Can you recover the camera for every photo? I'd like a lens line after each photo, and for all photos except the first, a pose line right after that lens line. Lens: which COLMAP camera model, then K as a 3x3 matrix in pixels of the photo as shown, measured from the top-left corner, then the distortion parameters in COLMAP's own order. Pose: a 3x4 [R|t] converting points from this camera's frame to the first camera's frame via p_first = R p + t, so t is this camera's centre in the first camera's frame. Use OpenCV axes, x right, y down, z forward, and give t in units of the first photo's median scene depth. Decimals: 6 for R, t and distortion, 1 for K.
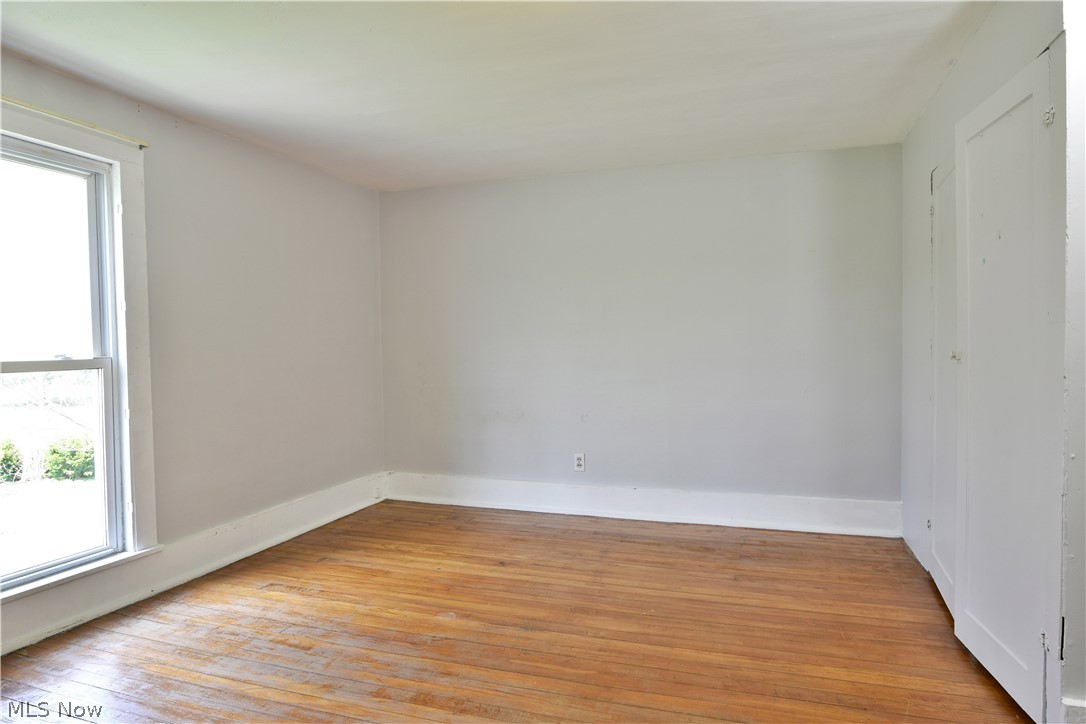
lens RADIAL K [[687.8, 0, 540.6], [0, 687.8, 360.3], [0, 0, 1]] dist [-0.018246, -0.004319]
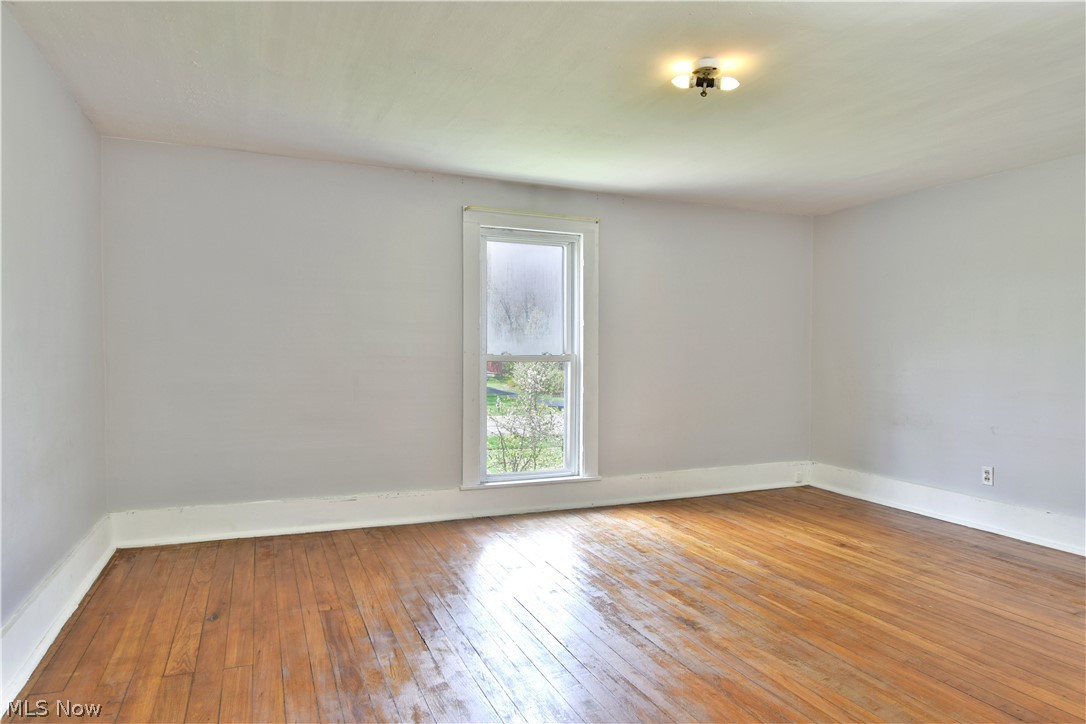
lens RADIAL K [[687.8, 0, 546.1], [0, 687.8, 360.1], [0, 0, 1]] dist [-0.018246, -0.004319]
pose [[0.665312, 0.025977, -0.746114, 0.509903], [-0.029434, 0.999530, 0.008553, -0.003585], [0.745985, 0.016270, 0.665764, -0.132783]]
